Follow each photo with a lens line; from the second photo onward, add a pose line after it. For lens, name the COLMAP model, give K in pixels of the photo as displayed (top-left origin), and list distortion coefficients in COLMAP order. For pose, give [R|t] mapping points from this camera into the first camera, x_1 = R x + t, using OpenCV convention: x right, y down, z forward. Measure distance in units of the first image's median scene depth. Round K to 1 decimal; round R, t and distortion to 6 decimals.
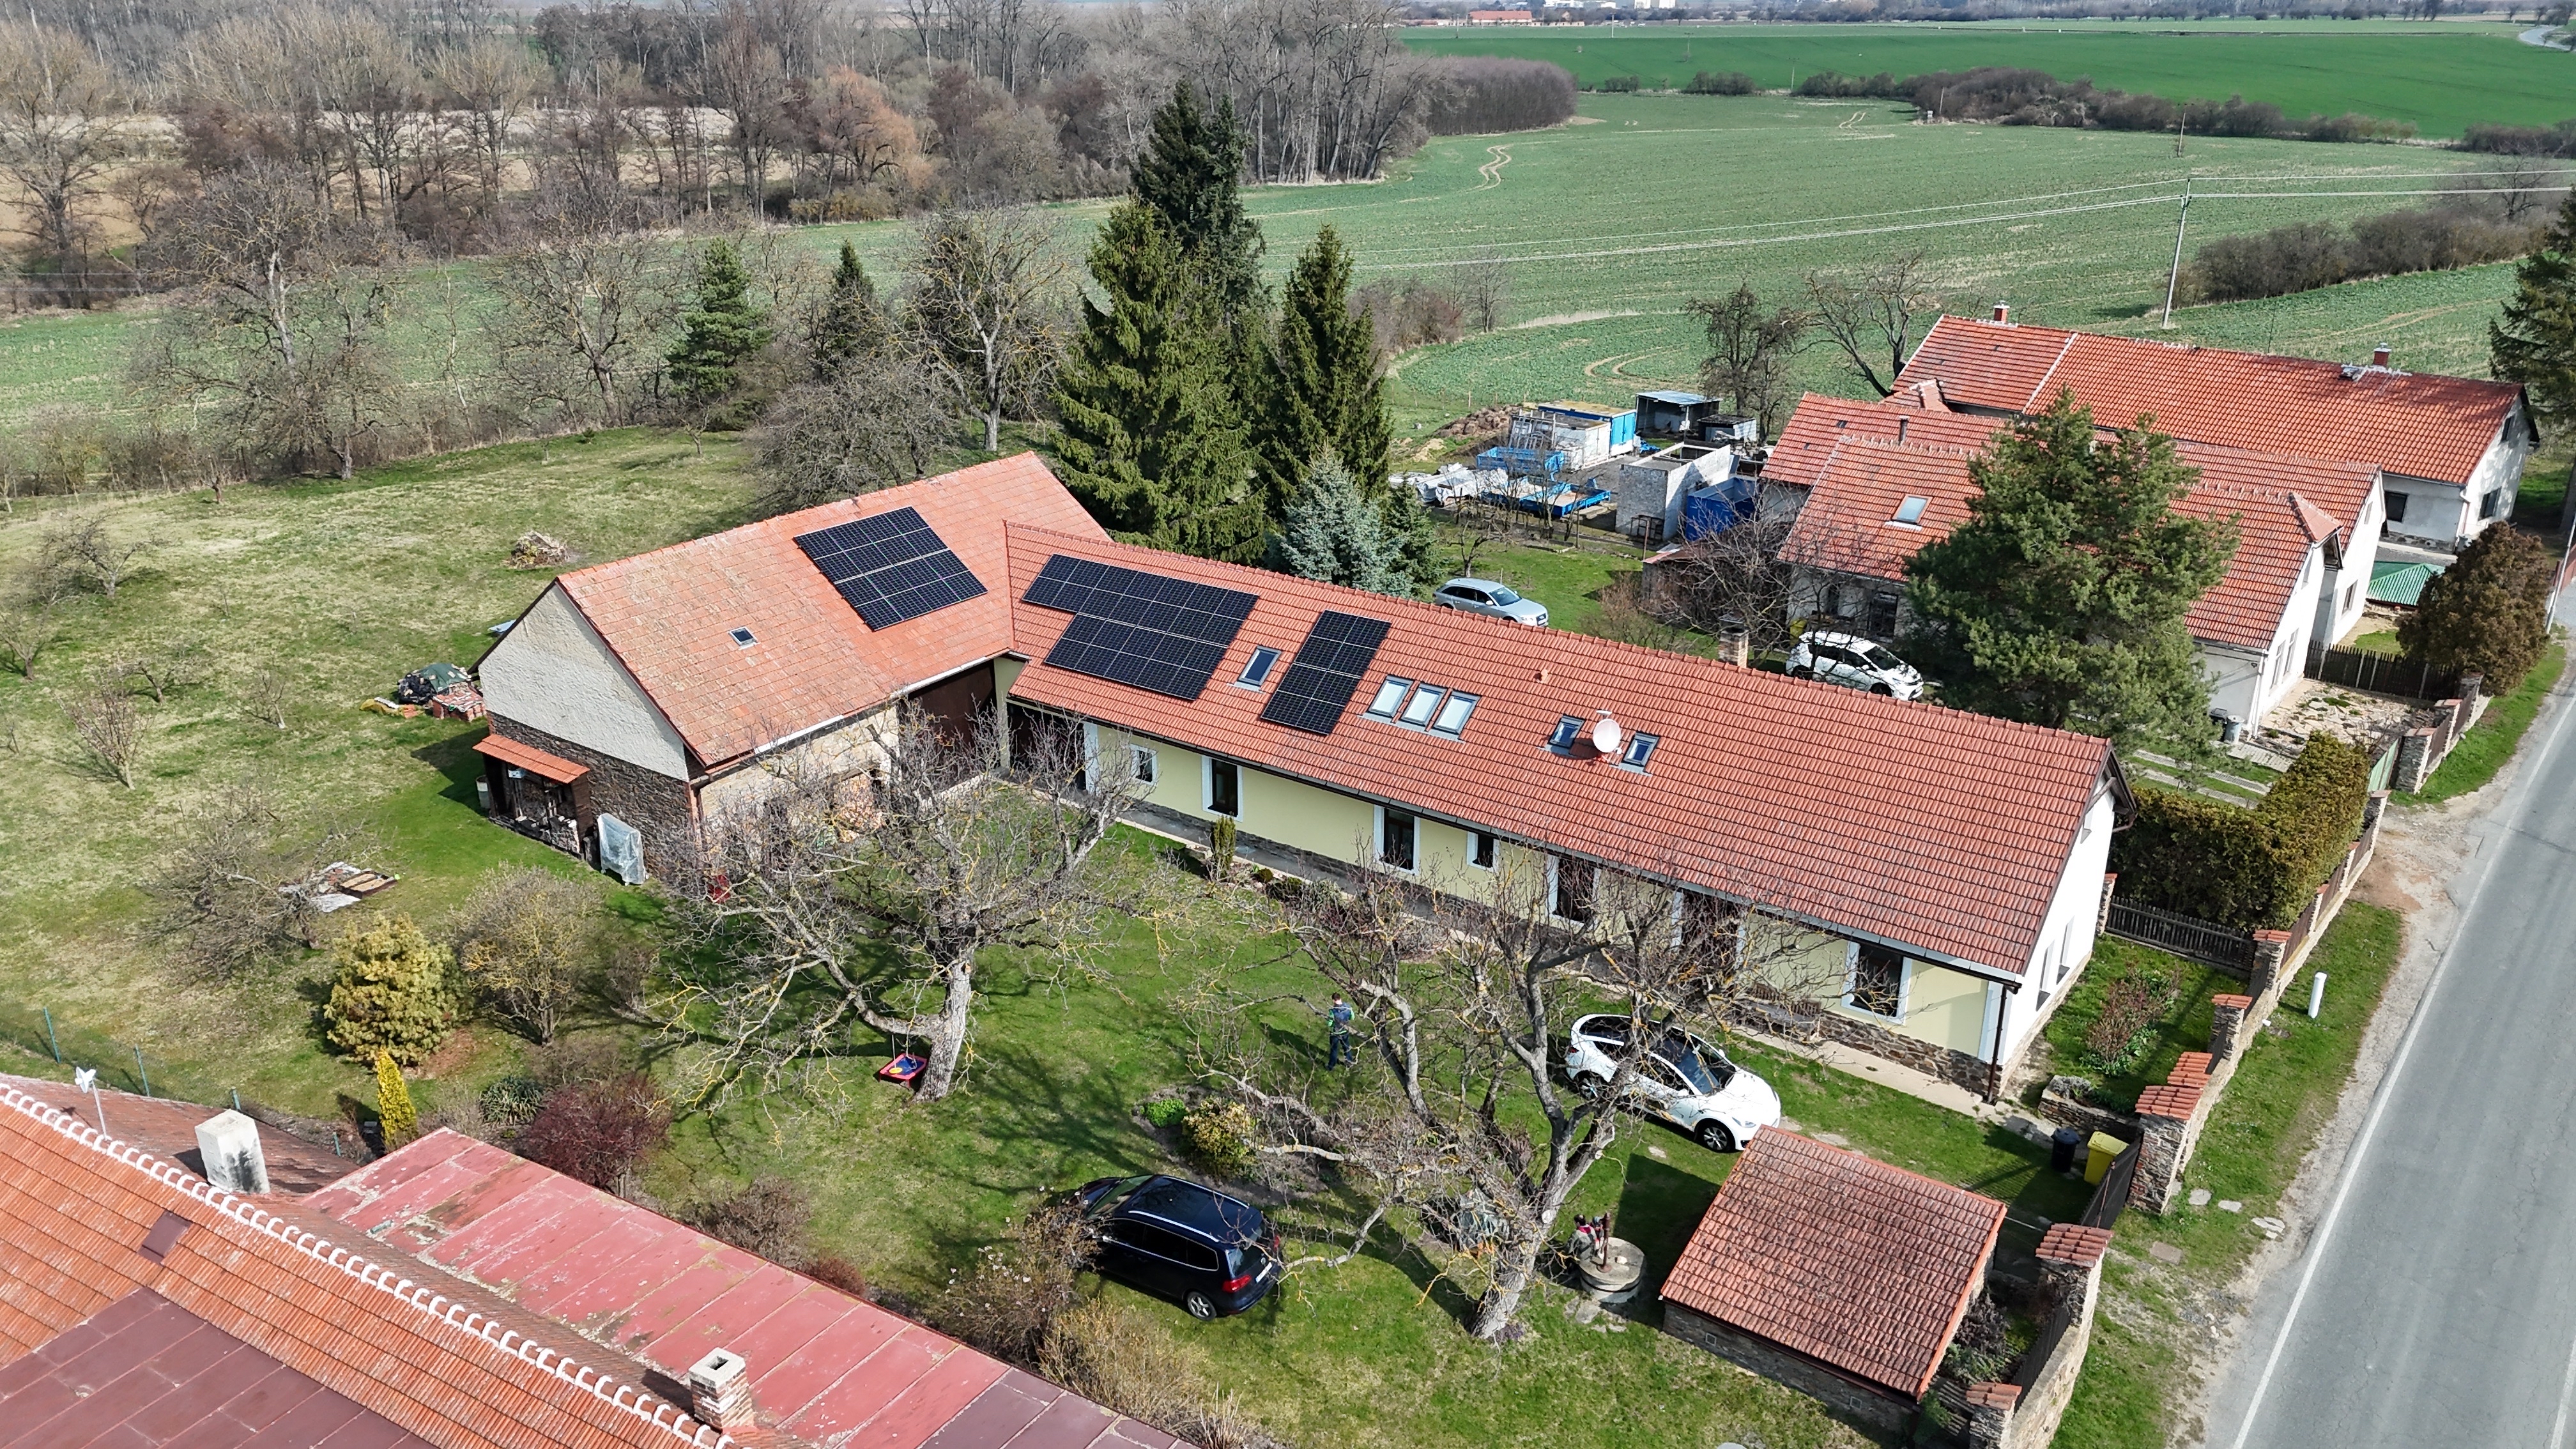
lens RADIAL K [[1902.1, 0, 1296.7], [0, 1902.1, 720.9], [0, 0, 1]] dist [0.177357, -0.271245]
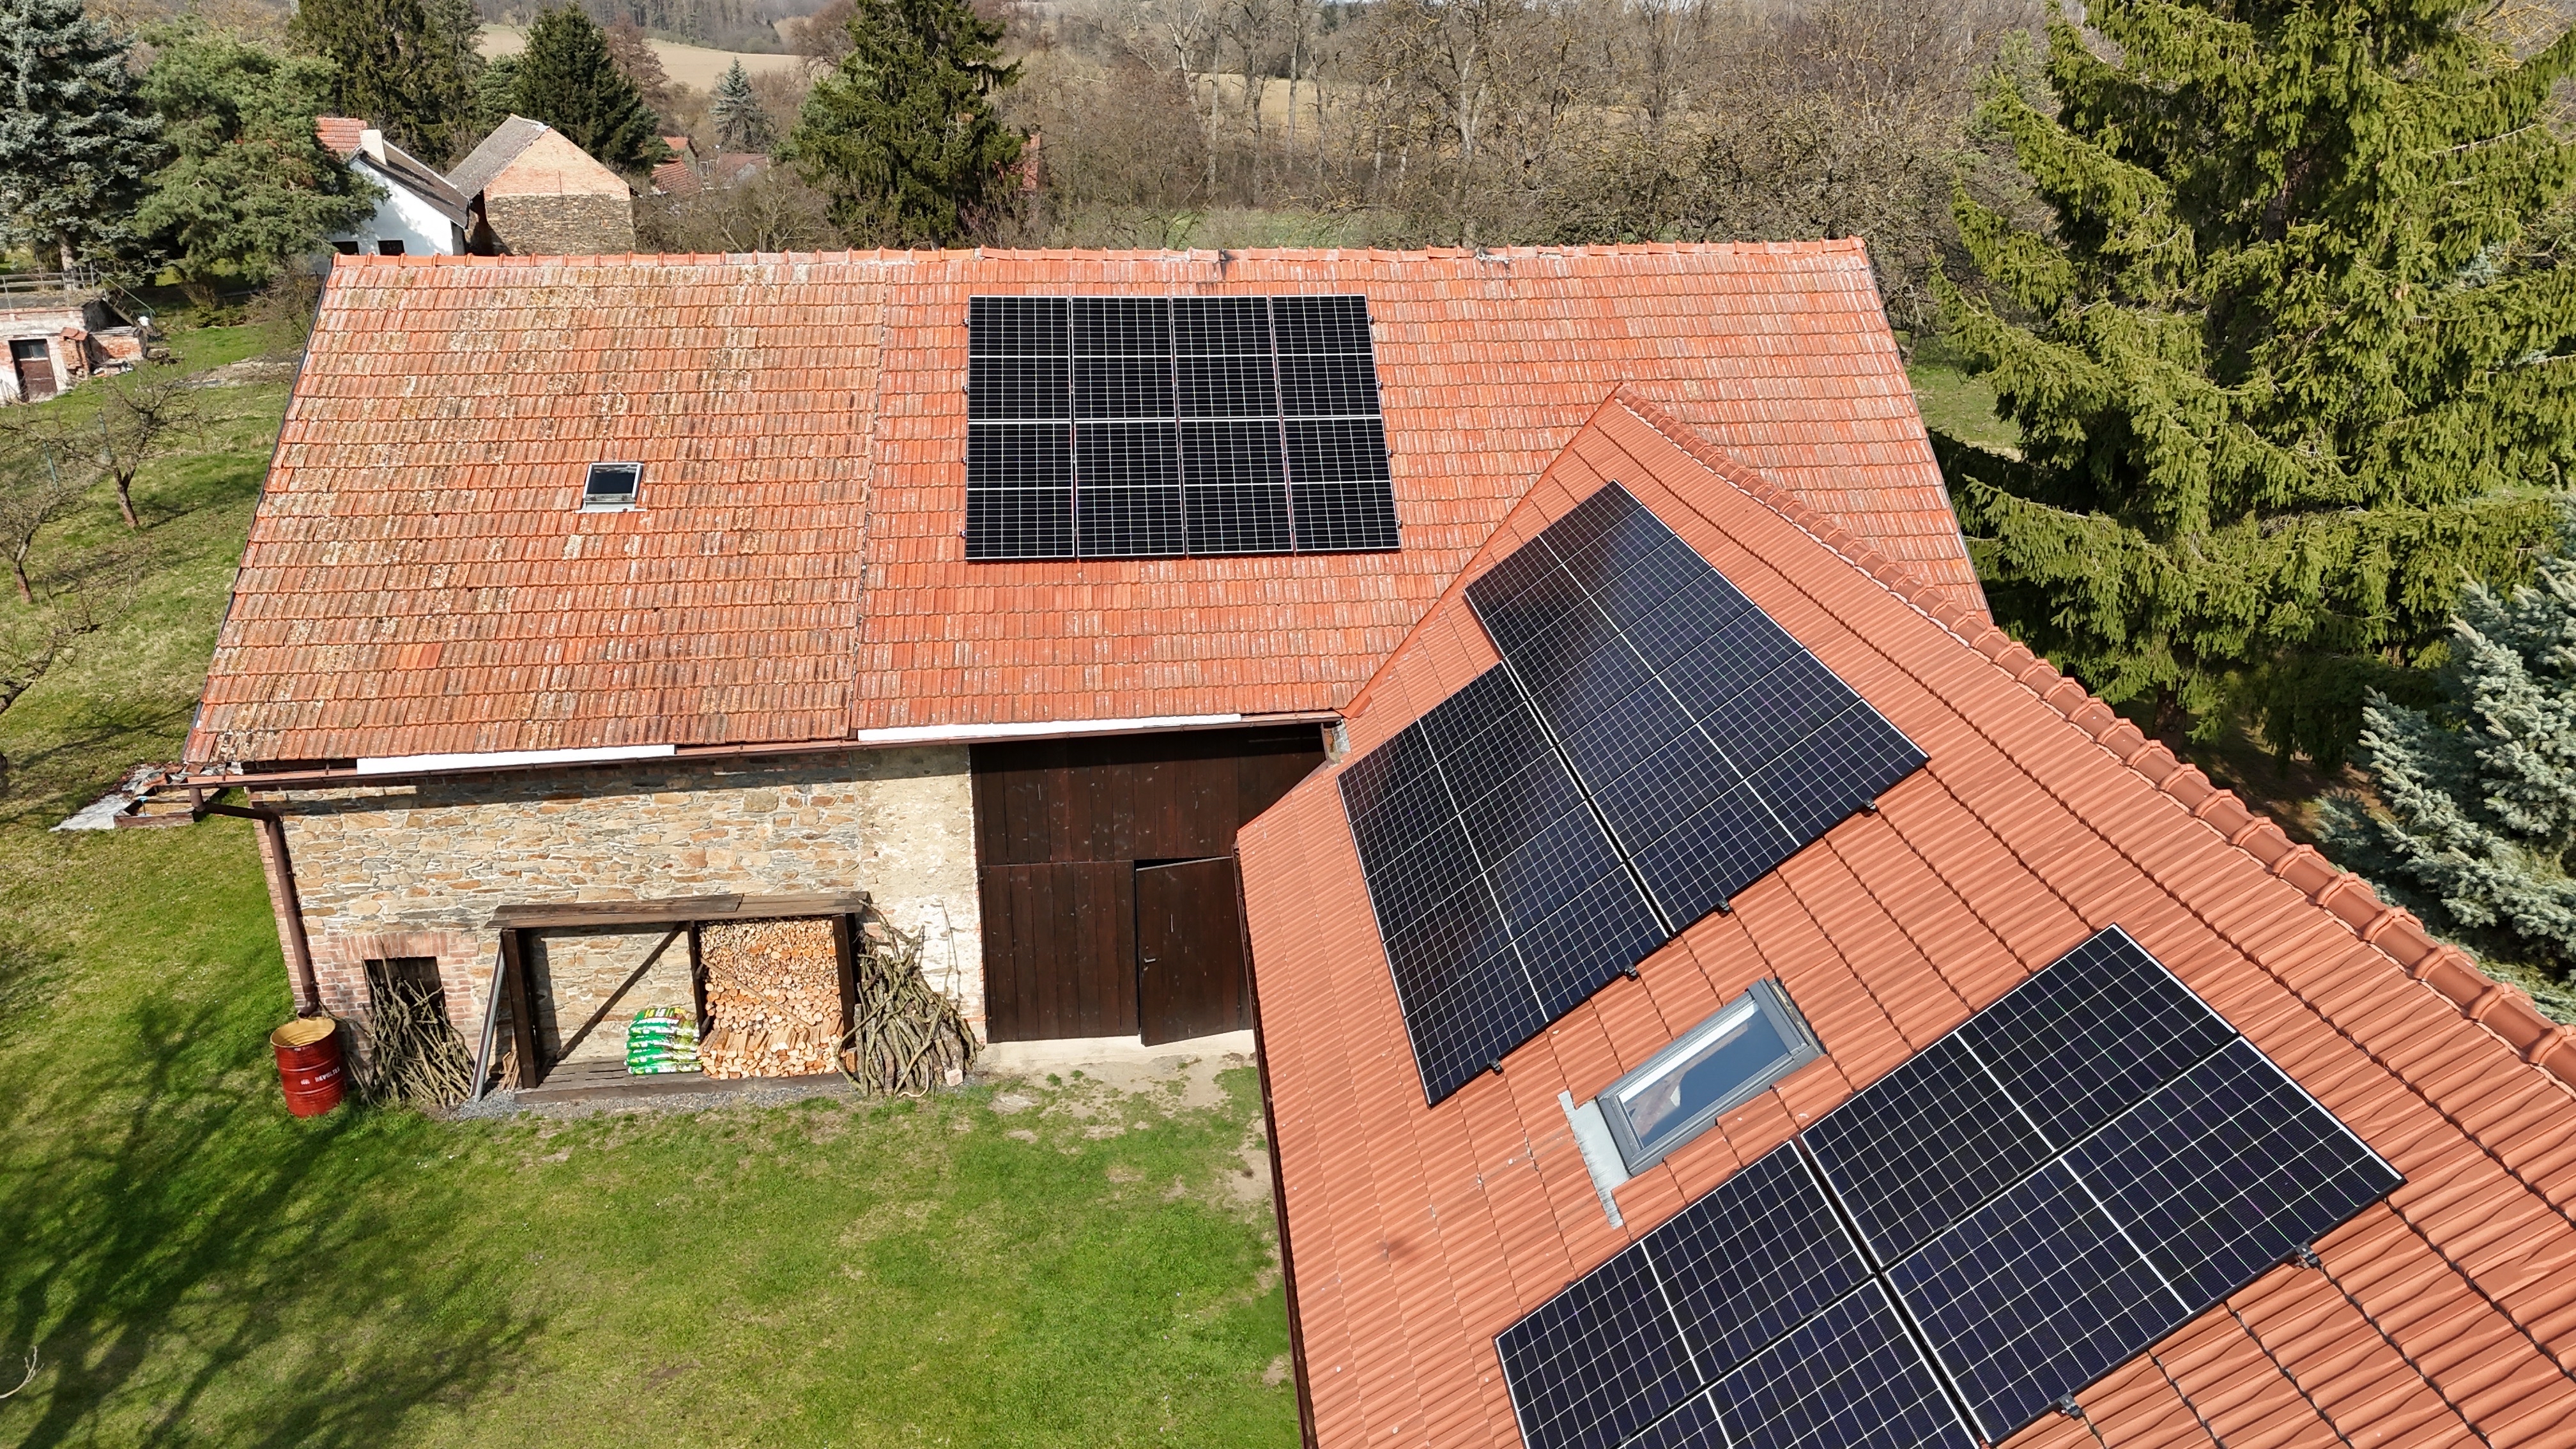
lens RADIAL K [[1902.1, 0, 1296.7], [0, 1902.1, 720.9], [0, 0, 1]] dist [0.177357, -0.271245]
pose [[0.663765, 0.267212, -0.698580, 0.085644], [-0.272634, 0.956183, 0.106701, -0.074742], [0.696482, 0.119632, 0.707531, 0.799655]]
